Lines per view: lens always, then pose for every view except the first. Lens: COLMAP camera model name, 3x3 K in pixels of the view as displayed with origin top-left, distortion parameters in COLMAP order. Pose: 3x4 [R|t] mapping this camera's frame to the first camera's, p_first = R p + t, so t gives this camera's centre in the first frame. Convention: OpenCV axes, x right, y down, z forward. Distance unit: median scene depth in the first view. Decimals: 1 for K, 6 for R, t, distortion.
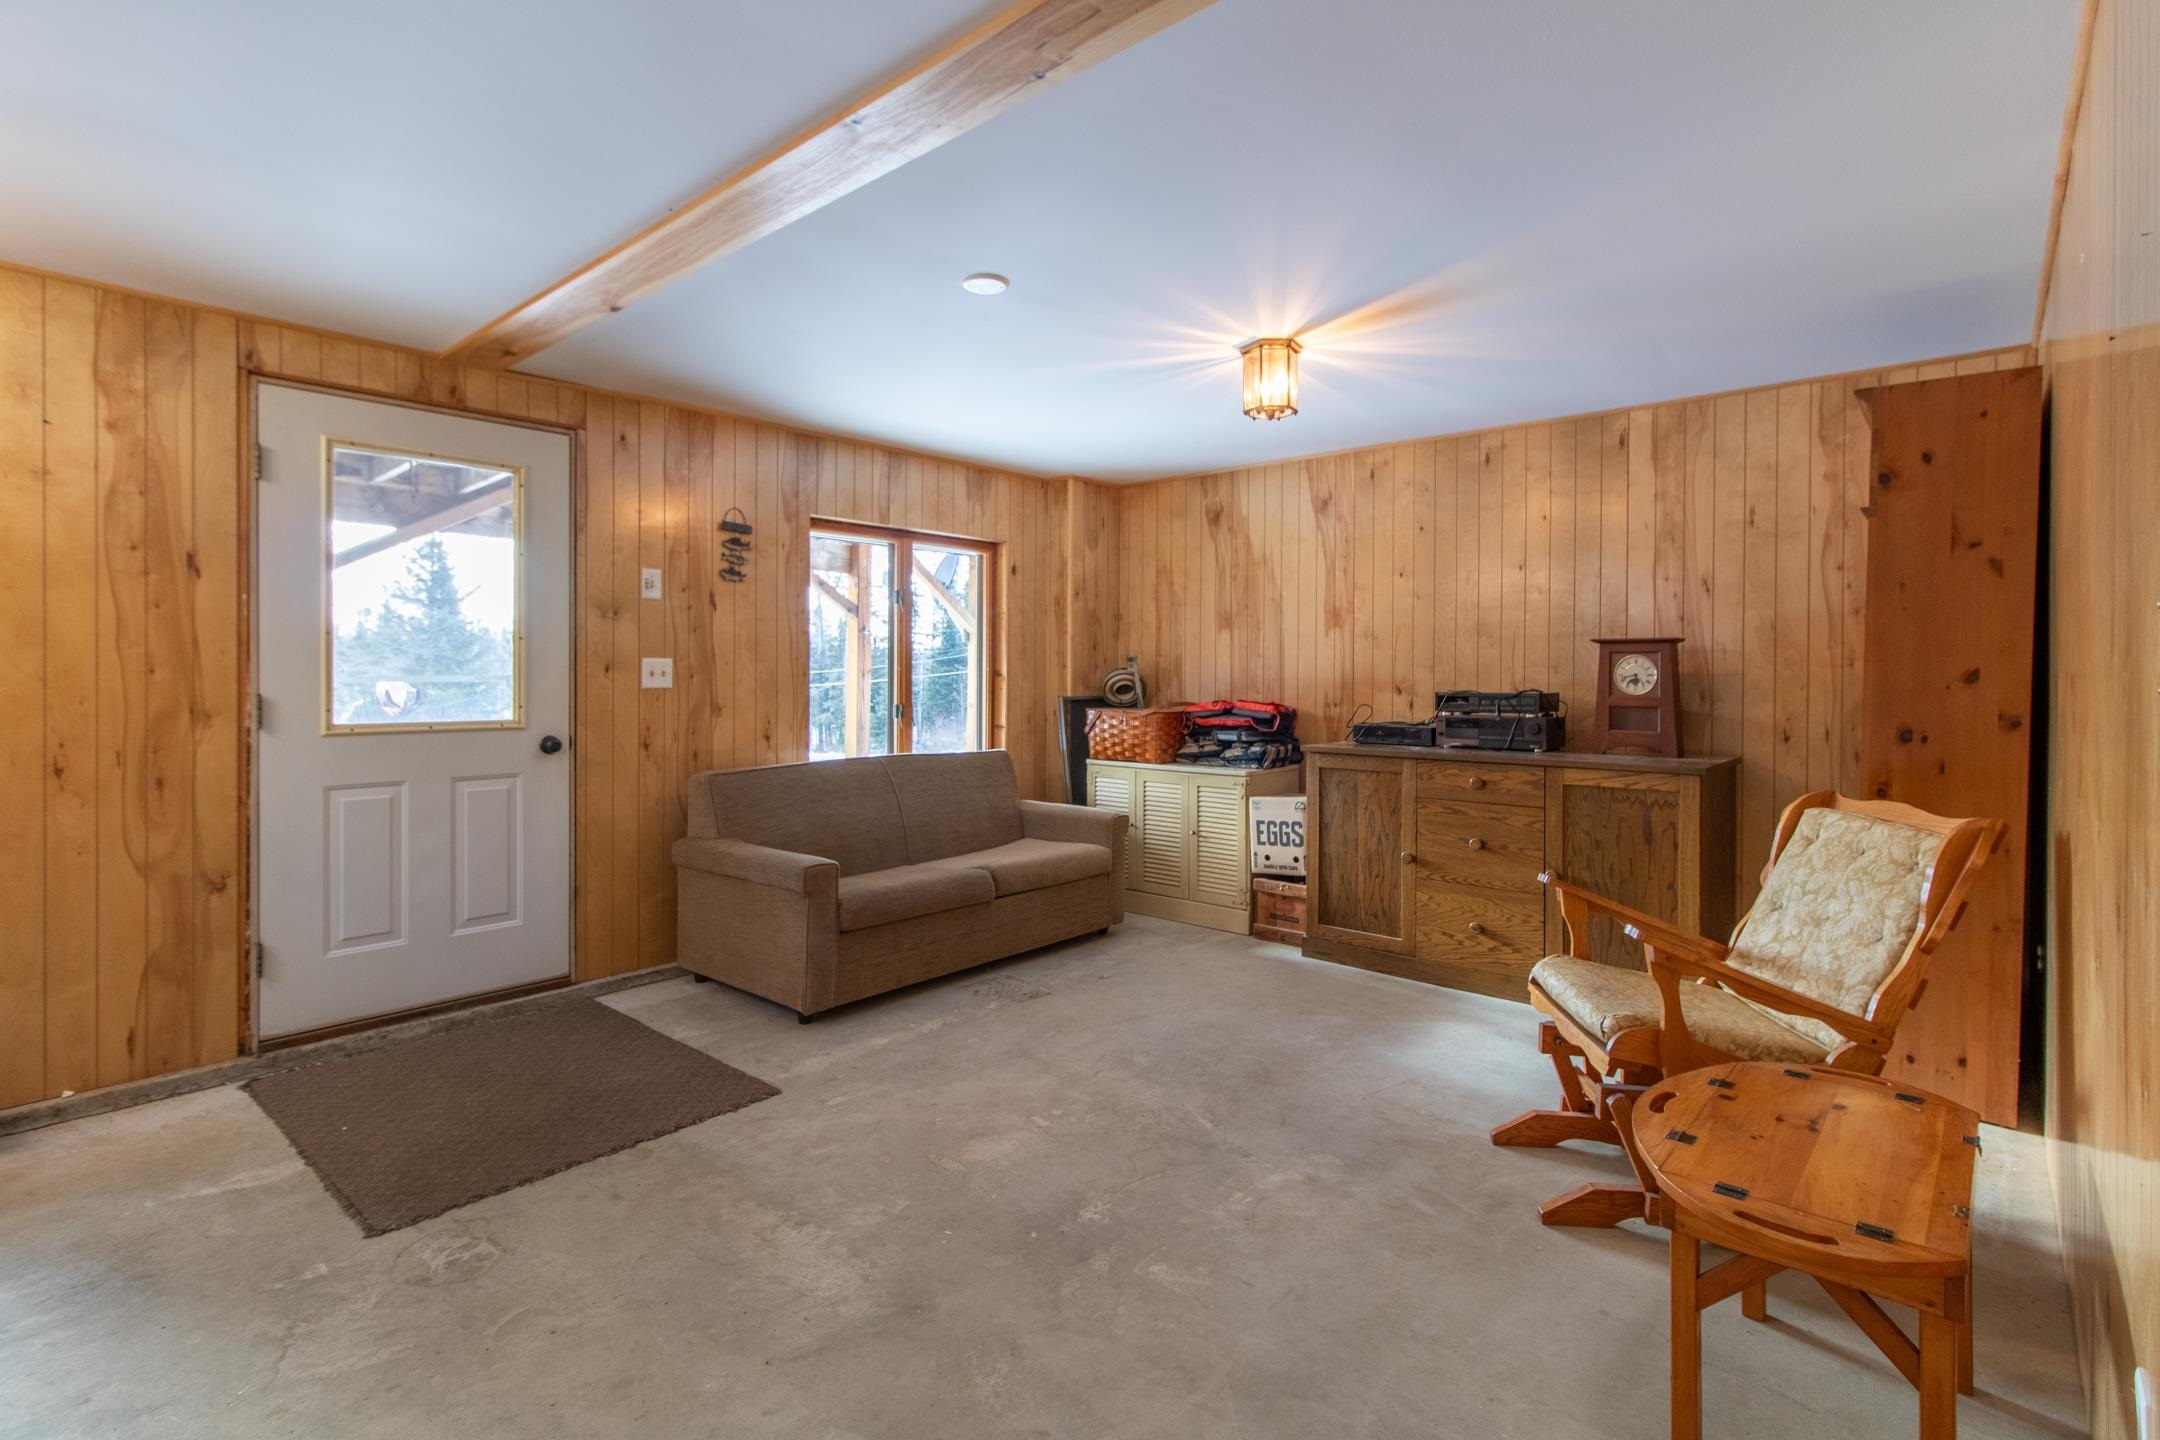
lens RADIAL K [[1036.2, 0, 1089.6], [0, 1036.2, 683.3], [0, 0, 1]] dist [0.001267, 0.000403]
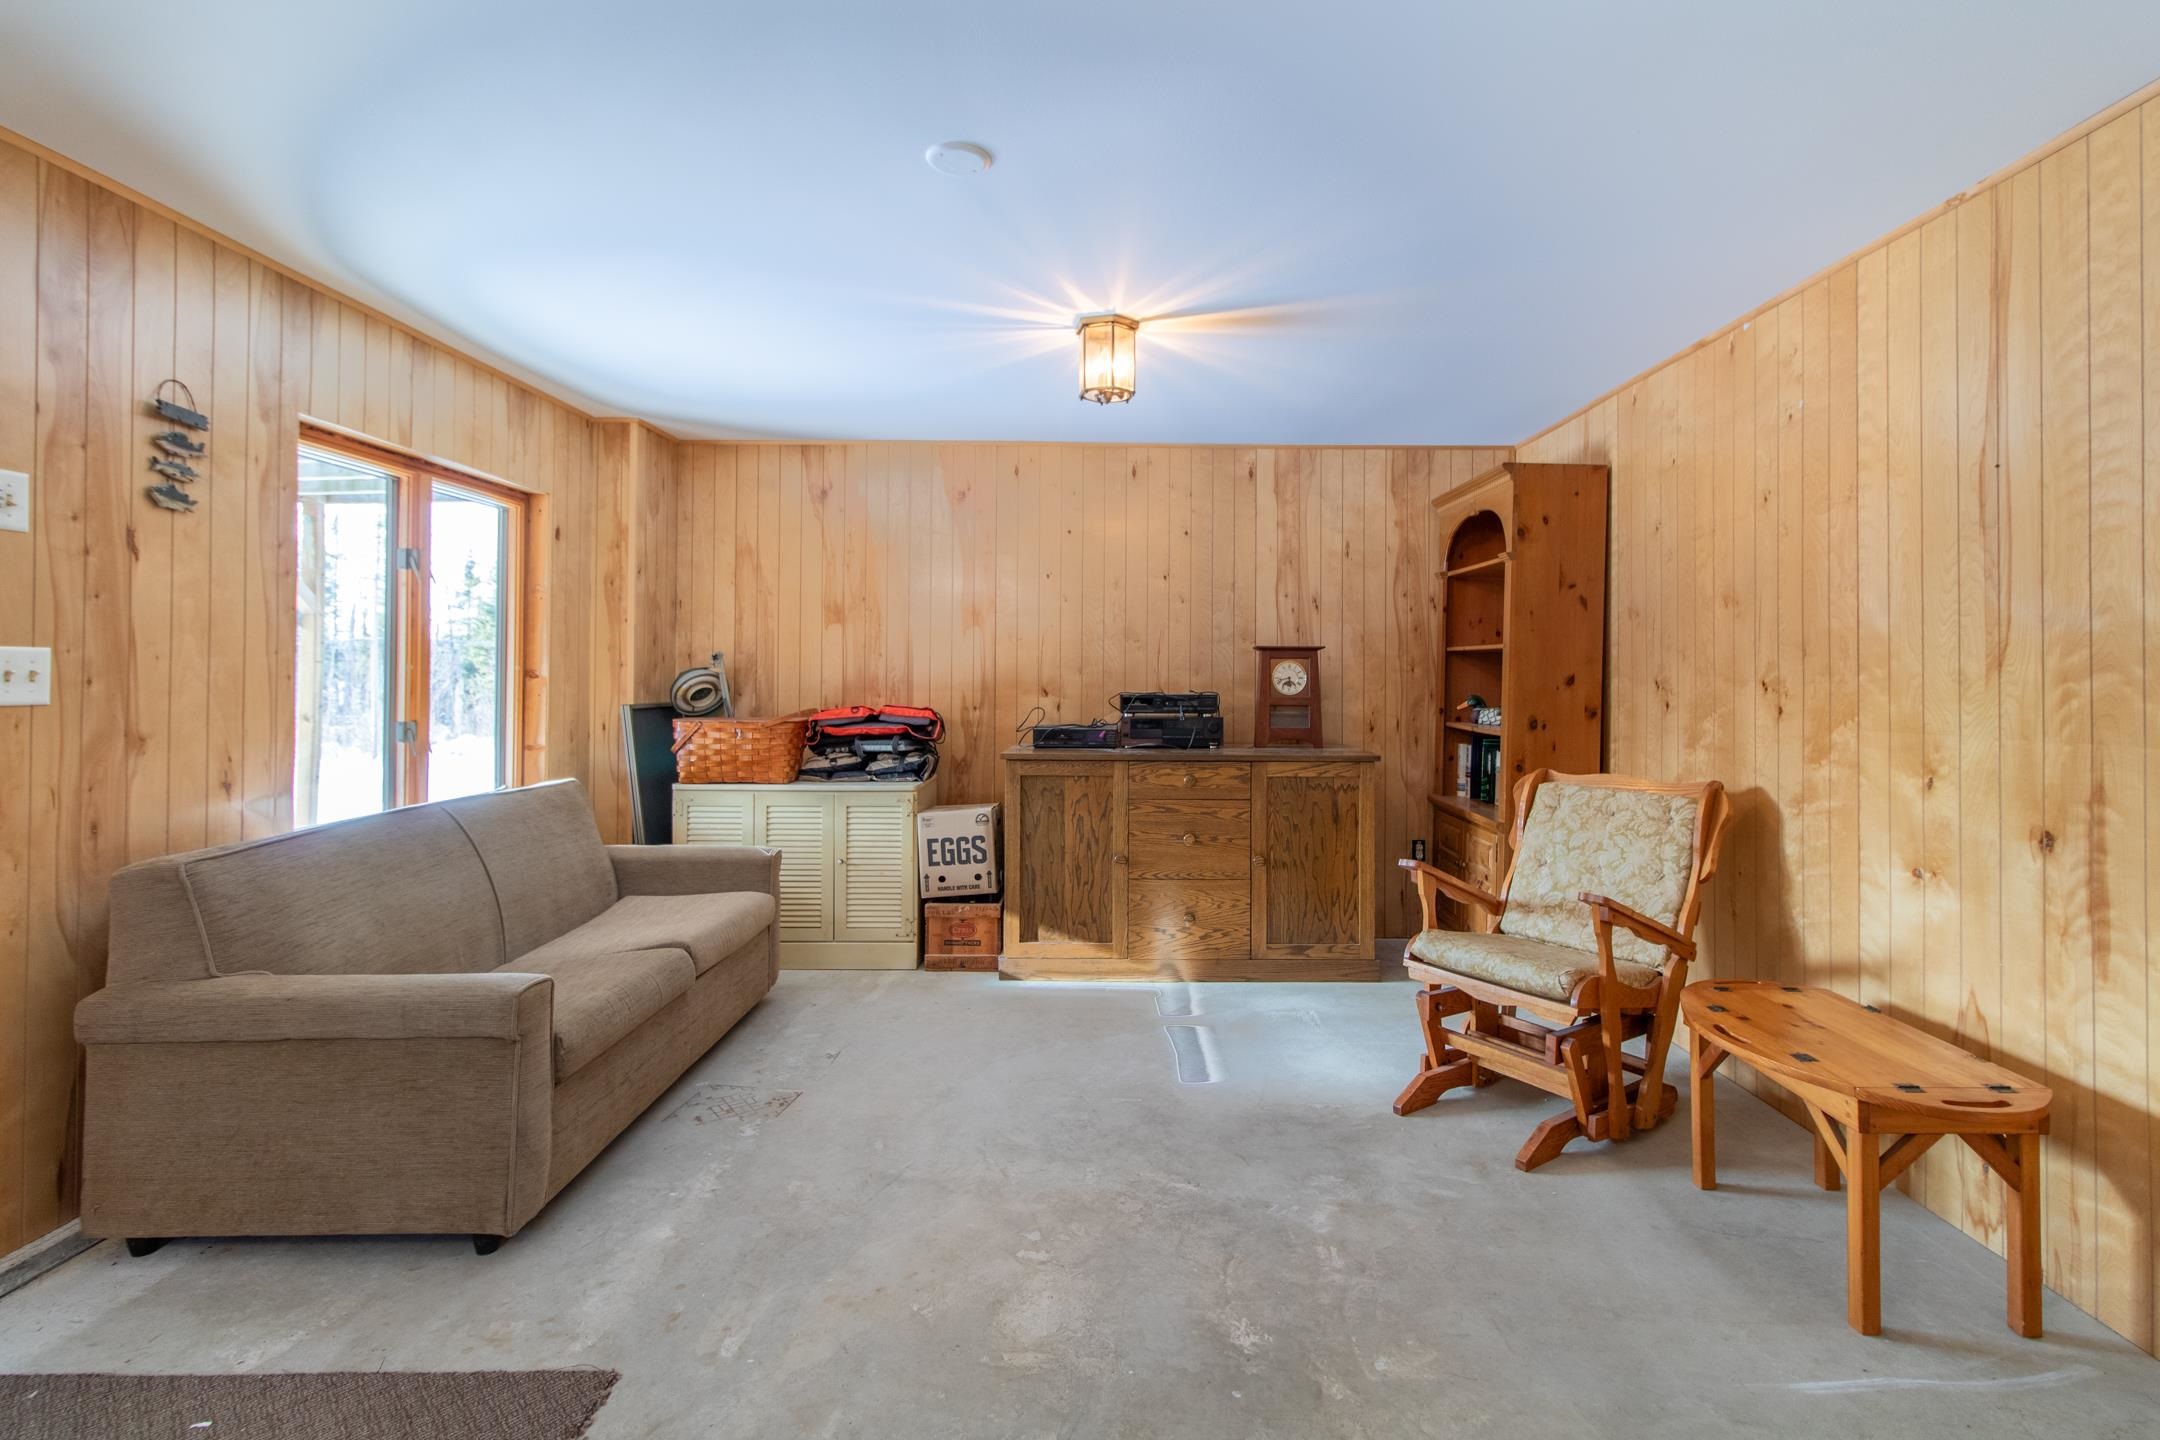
lens RADIAL K [[1024.6, 0, 1101.5], [0, 1024.6, 670.4], [0, 0, 1]] dist [0.002317, 0.000556]
pose [[0.741973, 0.003525, 0.670420, -0.361629], [0.002687, 0.999963, -0.008231, -0.006845], [-0.670424, 0.007909, 0.741936, 0.268351]]
